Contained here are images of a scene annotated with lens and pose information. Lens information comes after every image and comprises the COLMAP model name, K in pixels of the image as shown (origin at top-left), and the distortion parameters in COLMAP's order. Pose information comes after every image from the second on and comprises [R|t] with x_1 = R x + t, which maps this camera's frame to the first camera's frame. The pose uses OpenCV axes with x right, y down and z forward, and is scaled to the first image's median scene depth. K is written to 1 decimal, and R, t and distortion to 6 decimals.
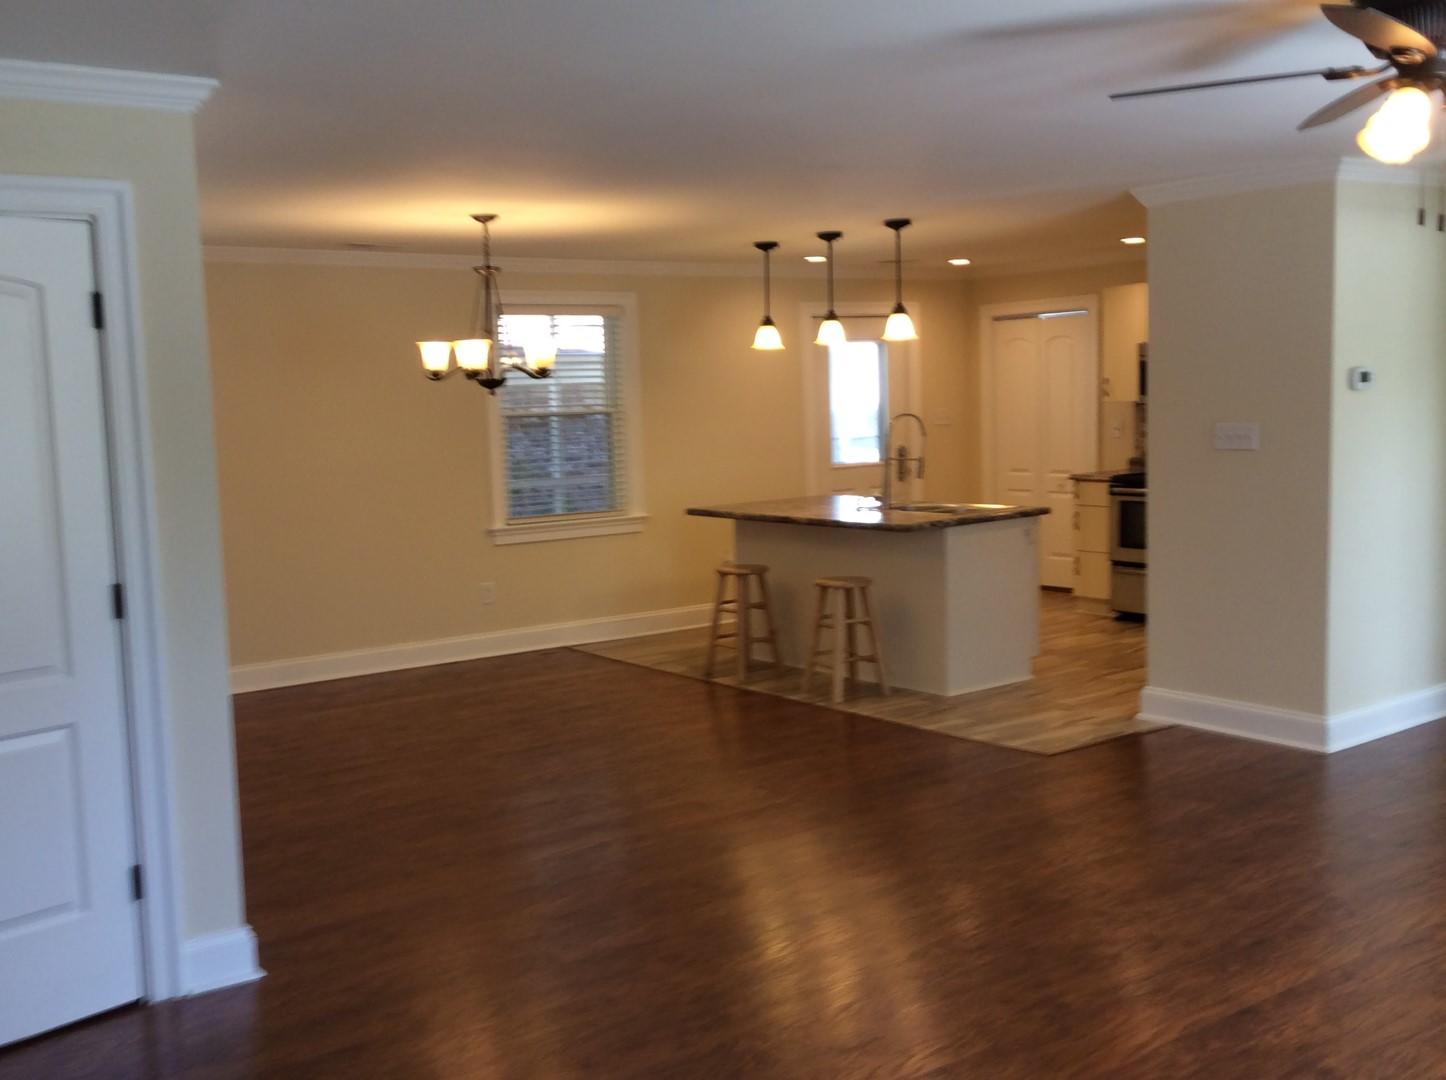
lens RADIAL K [[1512.4, 0, 723.0], [0, 1512.4, 540.0], [0, 0, 1]] dist [0.140829, 0.000035]
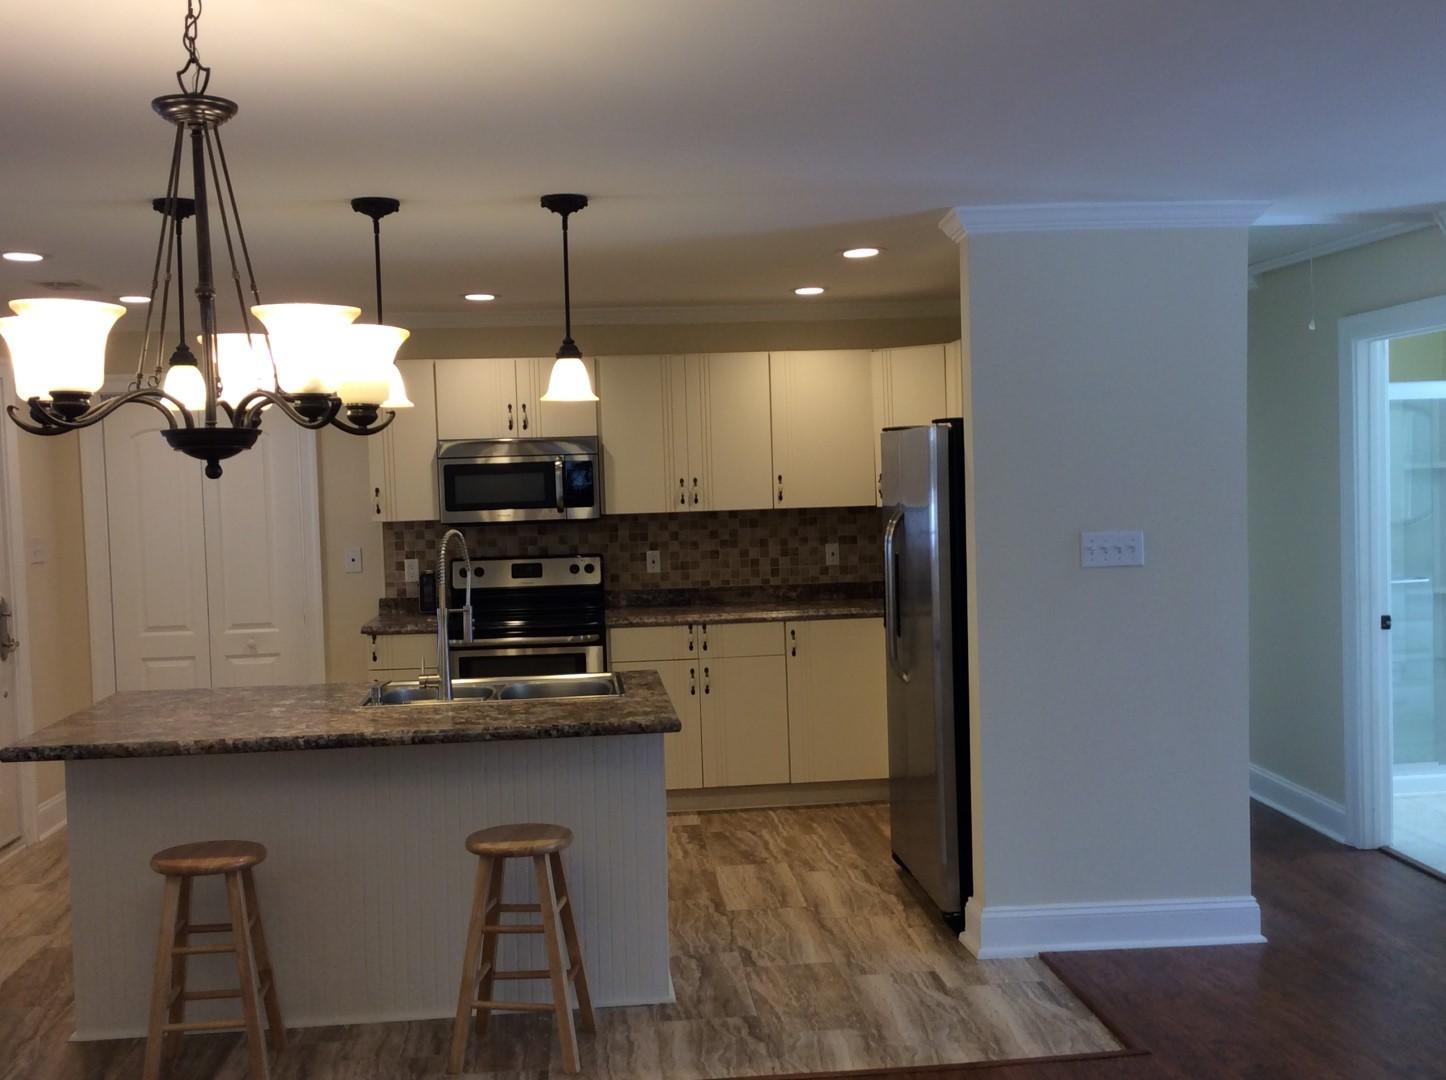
lens RADIAL K [[1512.4, 0, 723.0], [0, 1512.4, 540.0], [0, 0, 1]] dist [0.140829, 0.000035]
pose [[0.518994, -0.016720, 0.854614, -0.351737], [0.094069, 0.994853, -0.037663, -0.052459], [-0.849586, 0.099939, 0.517896, 0.658947]]
